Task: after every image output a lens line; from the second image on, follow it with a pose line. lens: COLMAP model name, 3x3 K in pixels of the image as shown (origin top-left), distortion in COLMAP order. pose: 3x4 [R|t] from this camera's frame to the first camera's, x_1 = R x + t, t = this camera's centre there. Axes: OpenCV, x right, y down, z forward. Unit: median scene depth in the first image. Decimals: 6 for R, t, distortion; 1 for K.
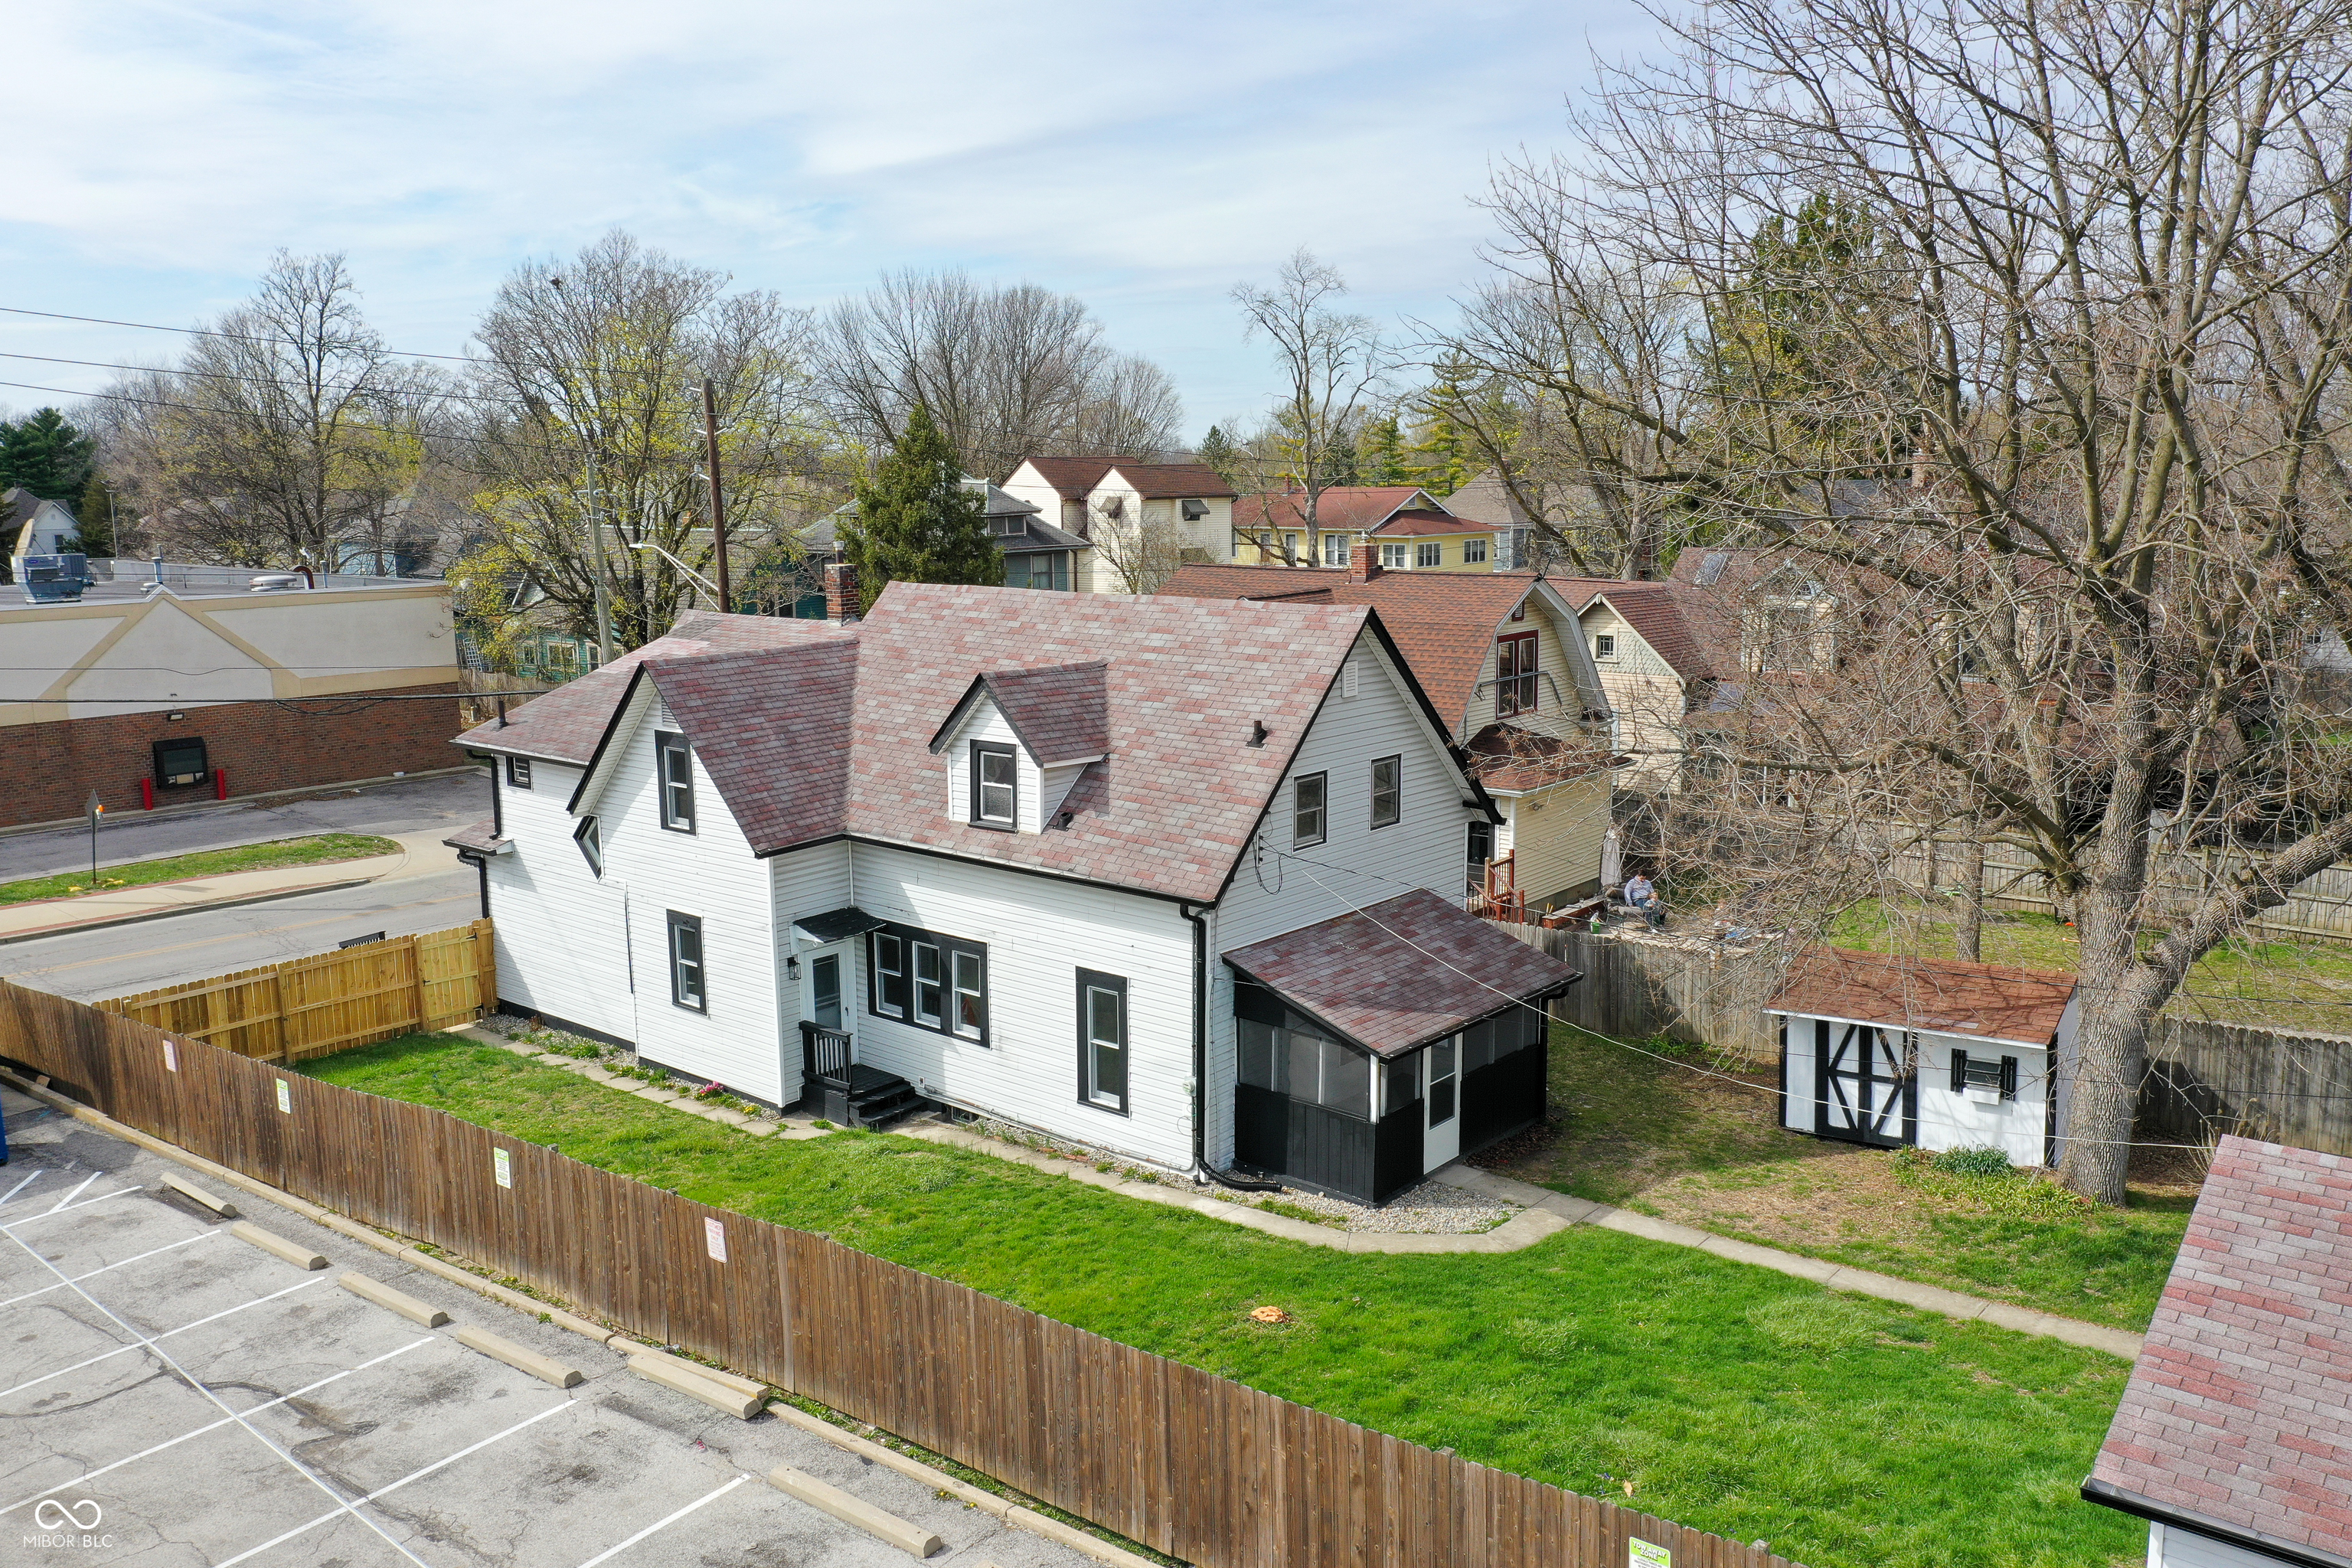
lens RADIAL K [[1897.7, 0, 1186.9], [0, 1897.7, 784.5], [0, 0, 1]] dist [0.013327, -0.002477]
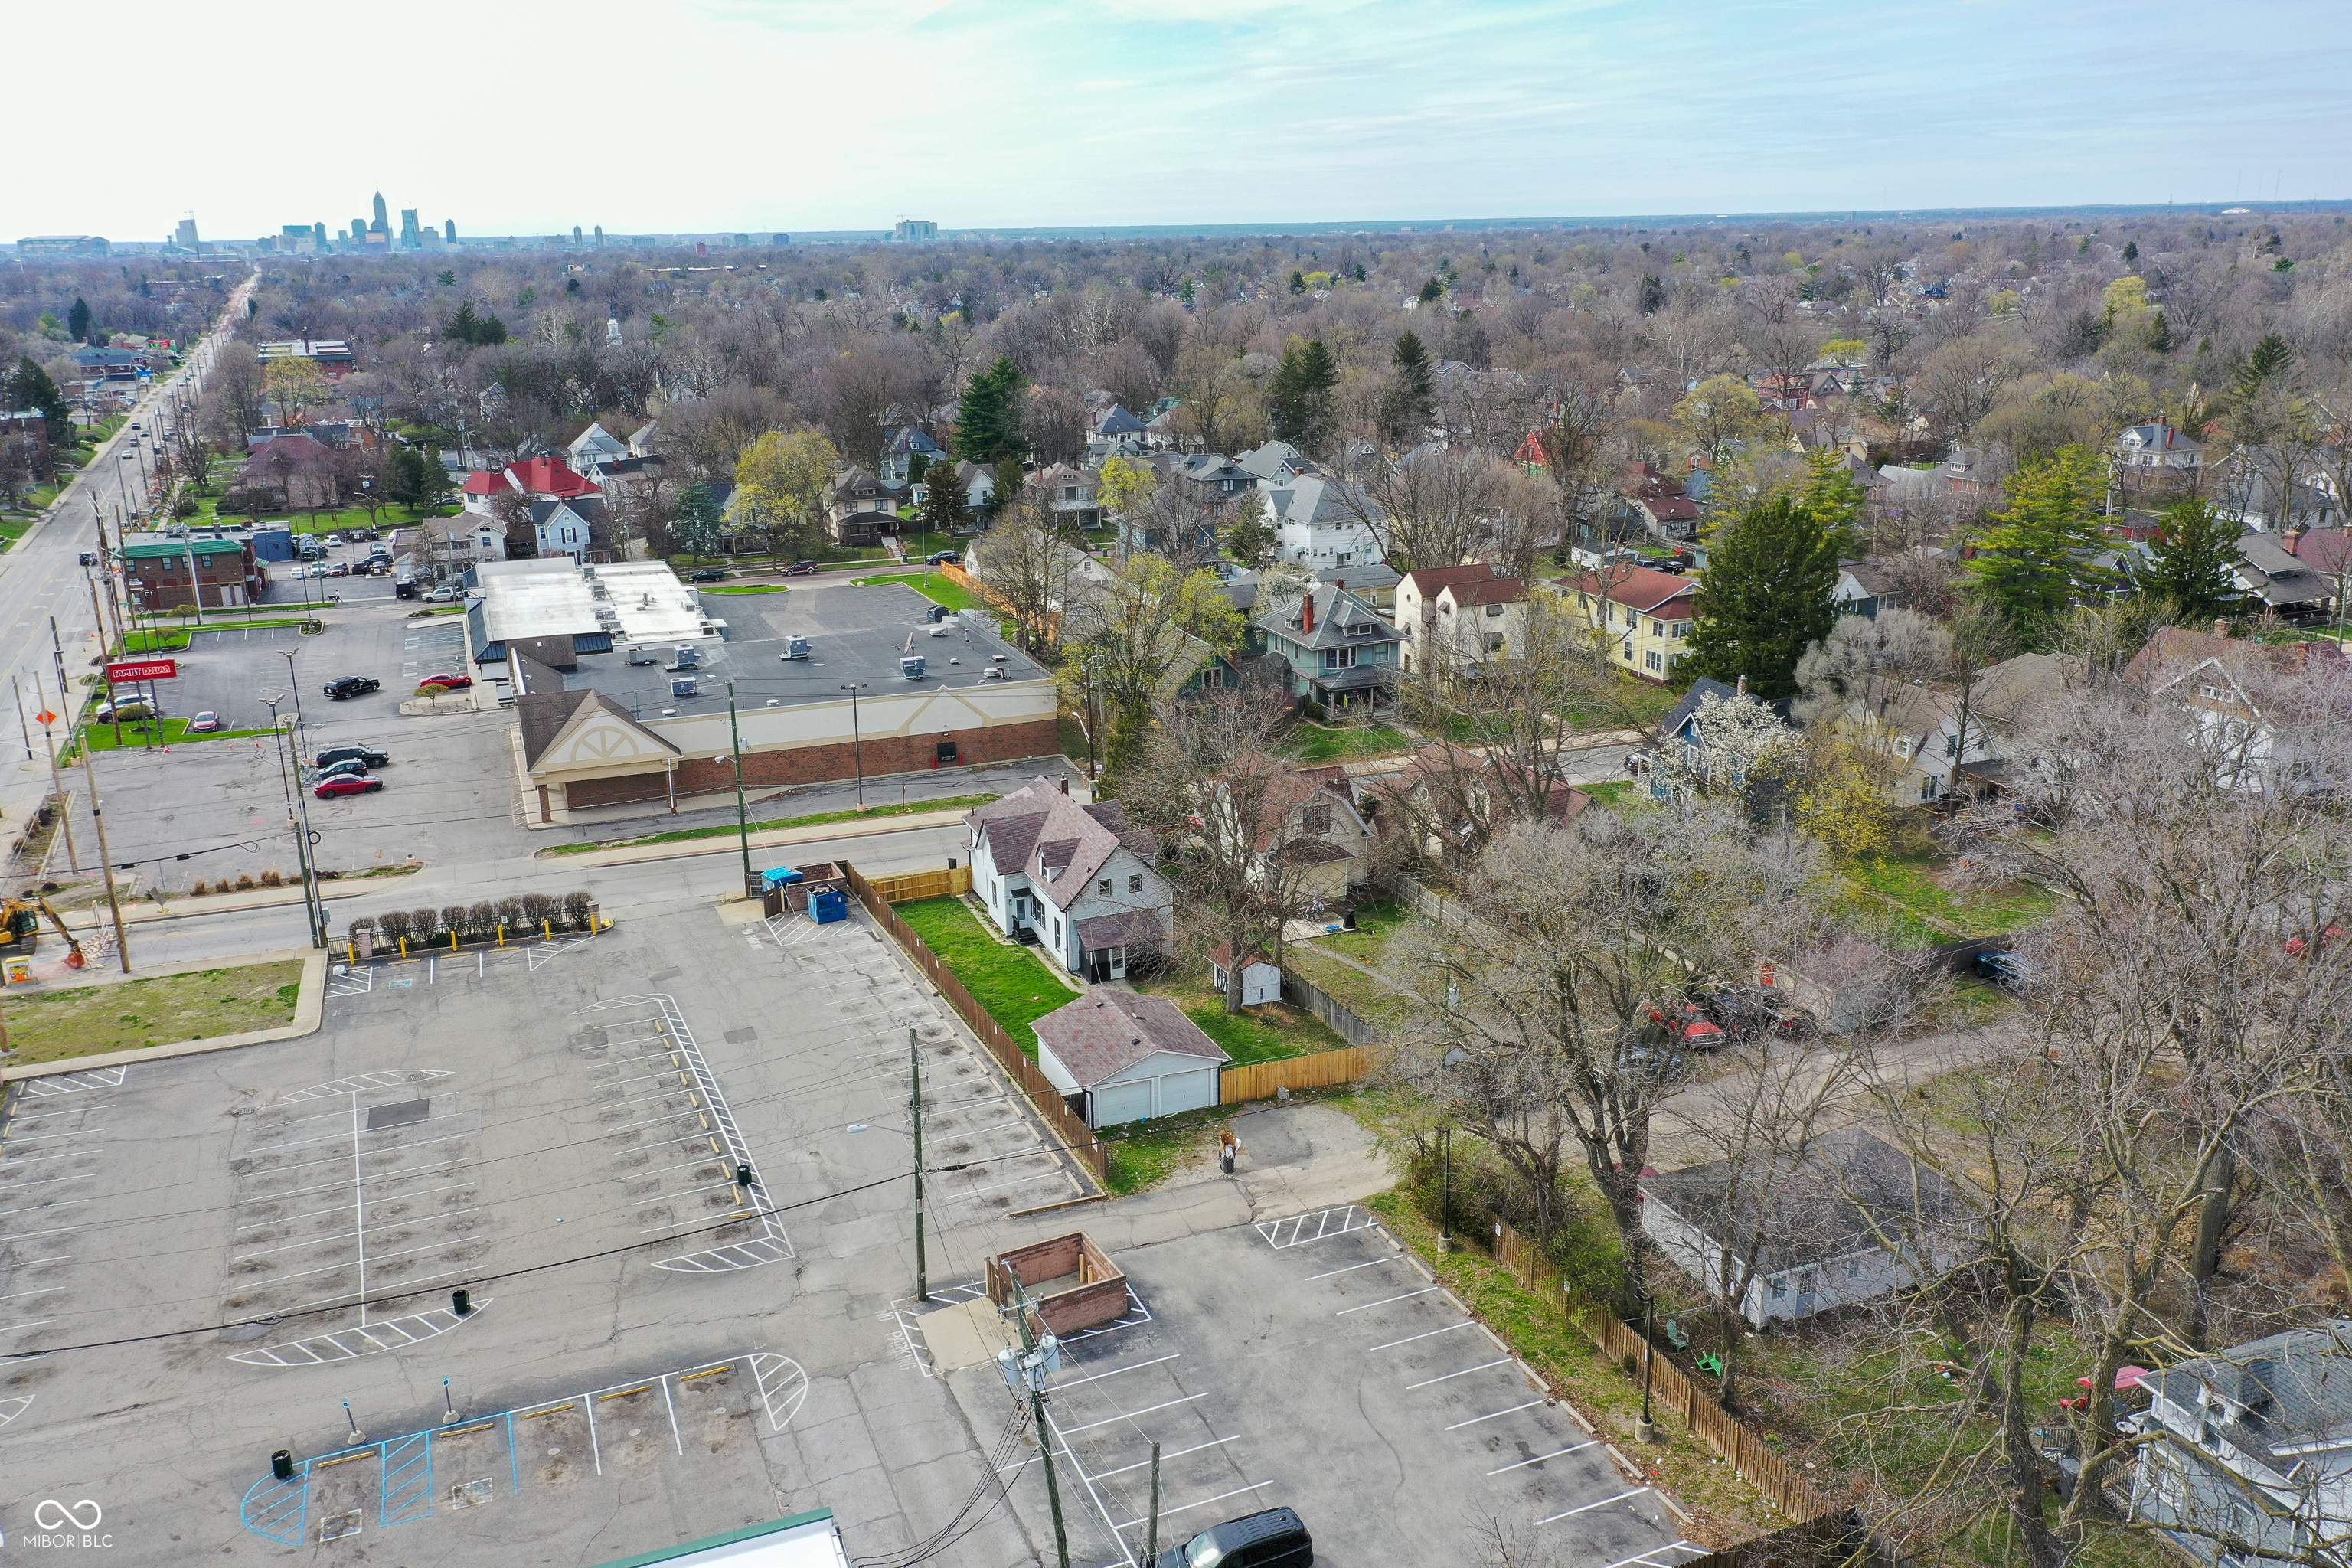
lens RADIAL K [[1897.7, 0, 1176.9], [0, 1897.7, 786.2], [0, 0, 1]] dist [0.013327, -0.002477]
pose [[0.886456, 0.131352, -0.443781, 1.947169], [-0.072136, 0.986374, 0.147859, -0.801136], [0.457156, -0.099058, 0.883853, -2.466879]]
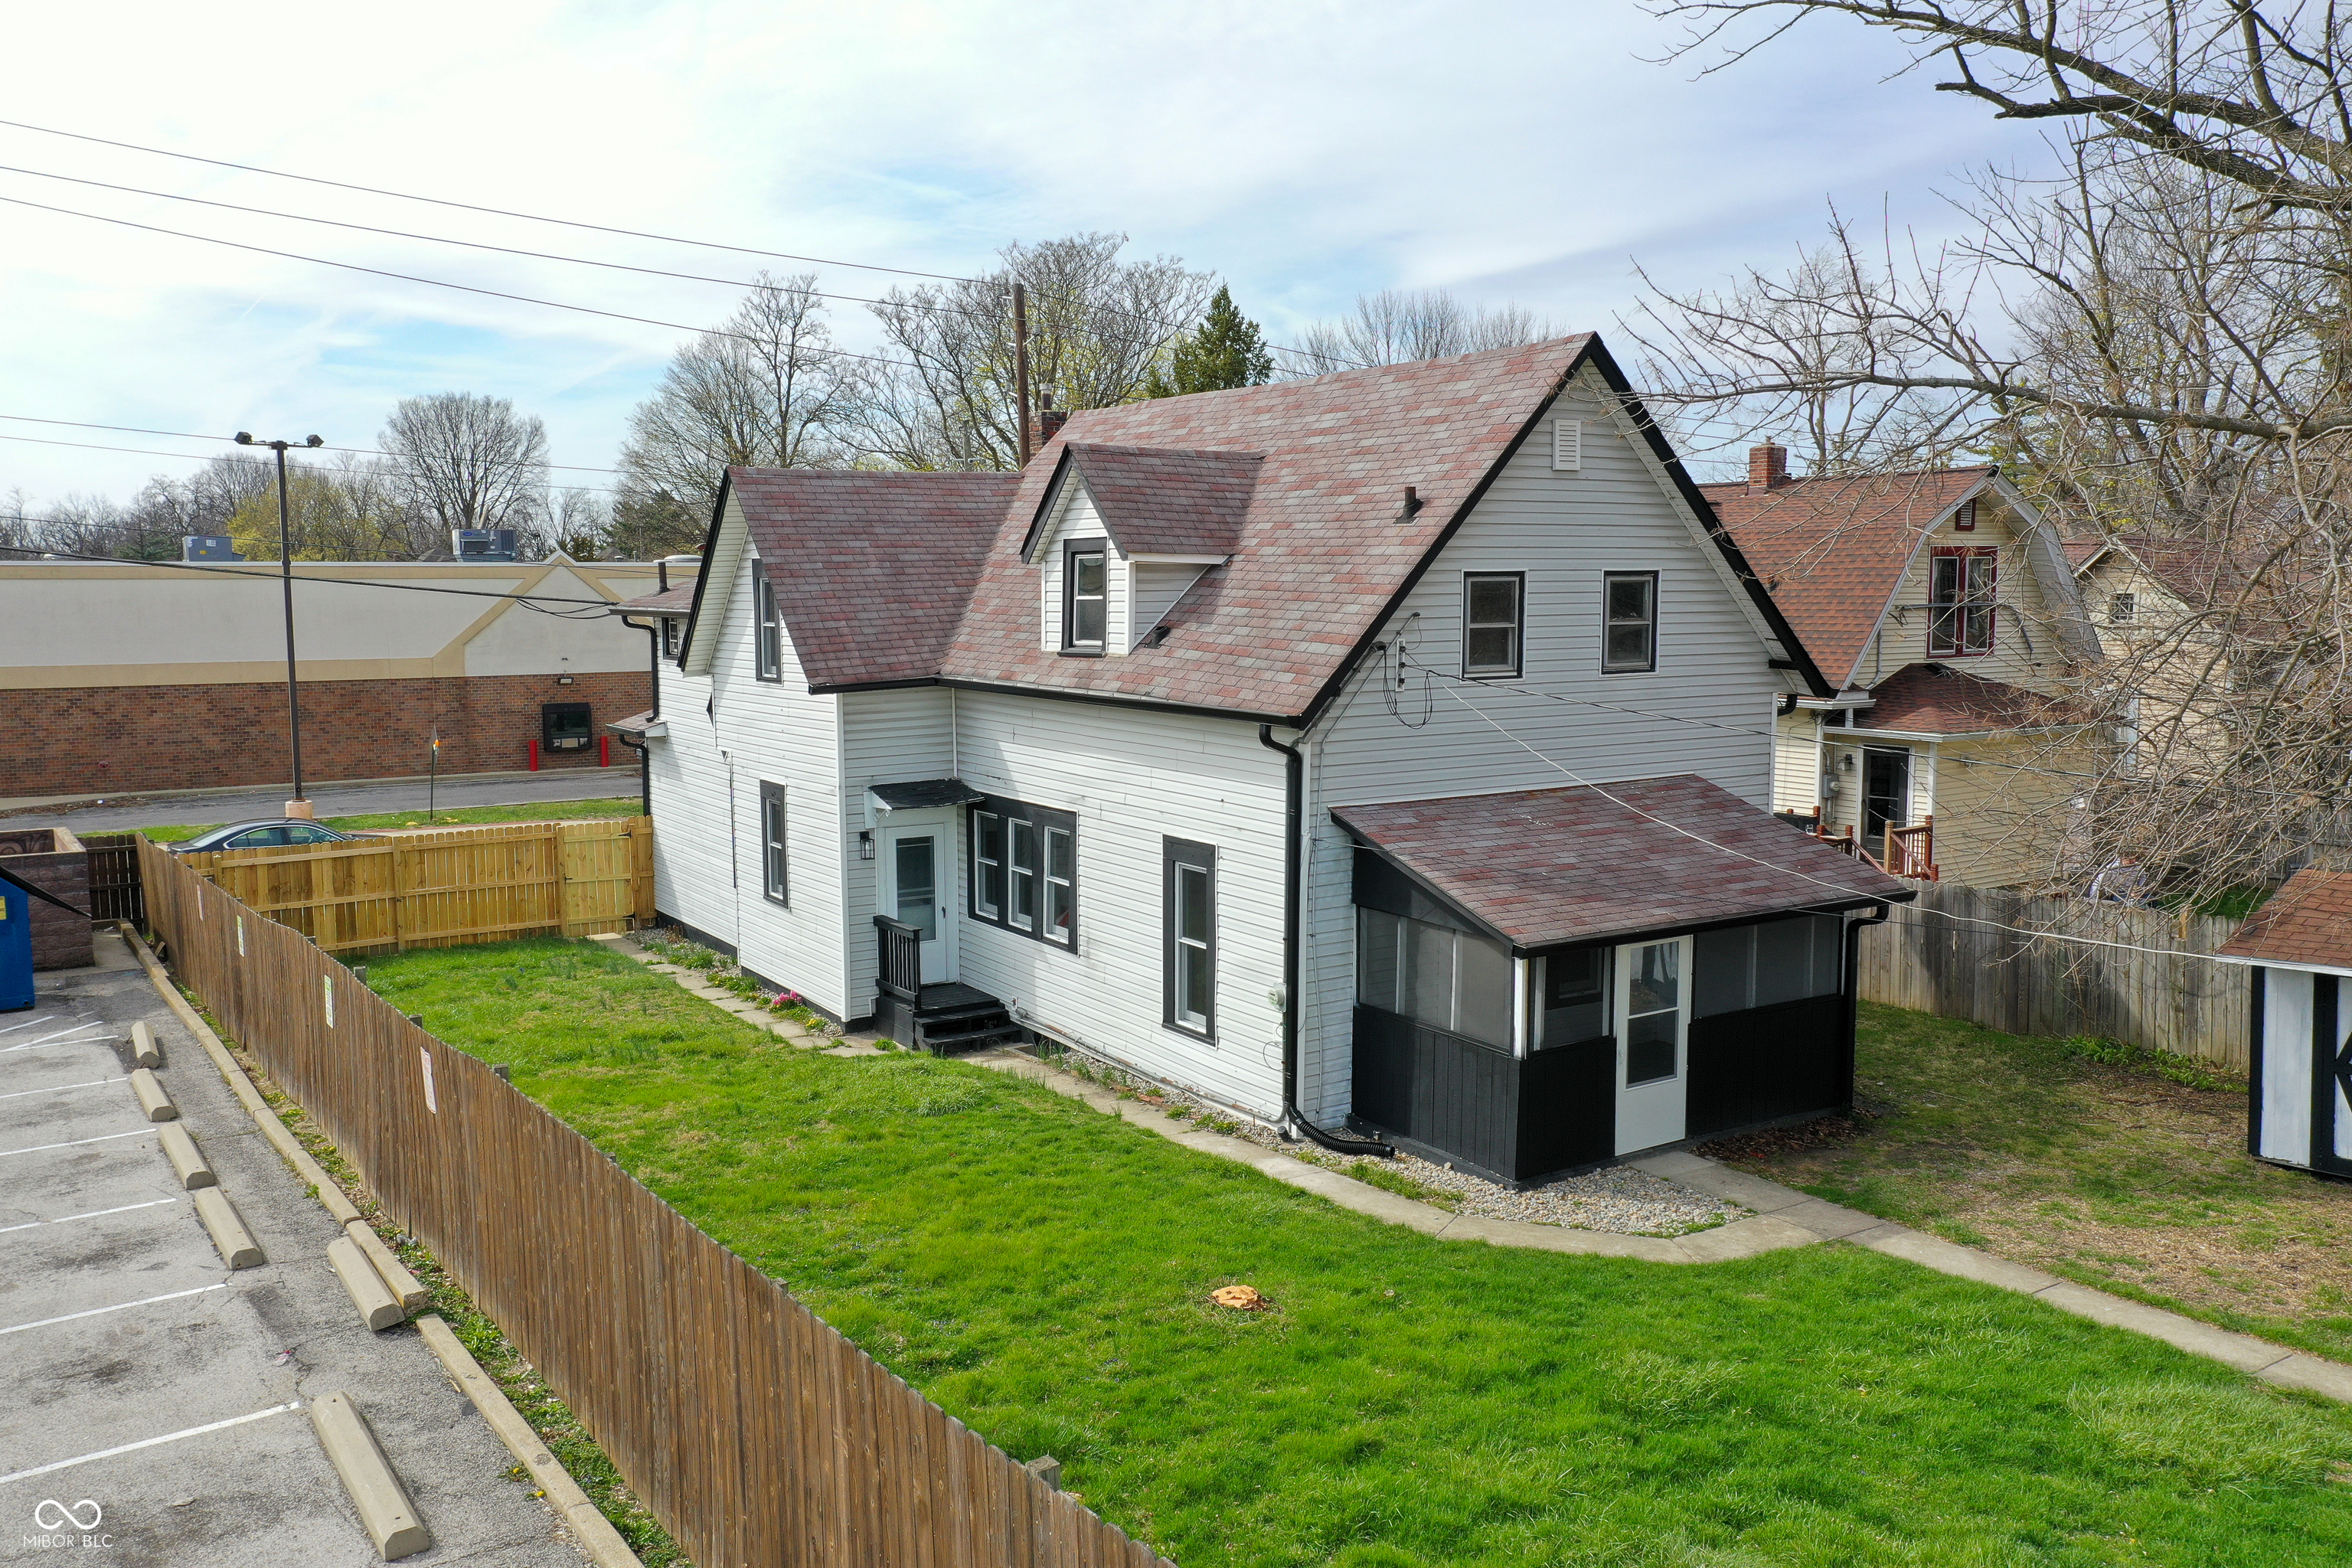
lens RADIAL K [[1897.7, 0, 1164.9], [0, 1897.7, 783.4], [0, 0, 1]] dist [0.013327, -0.002477]
pose [[0.954598, 0.037676, -0.295505, 0.155292], [-0.054515, 0.997312, -0.048953, 0.110166], [0.292867, 0.062840, 0.954086, 0.297690]]
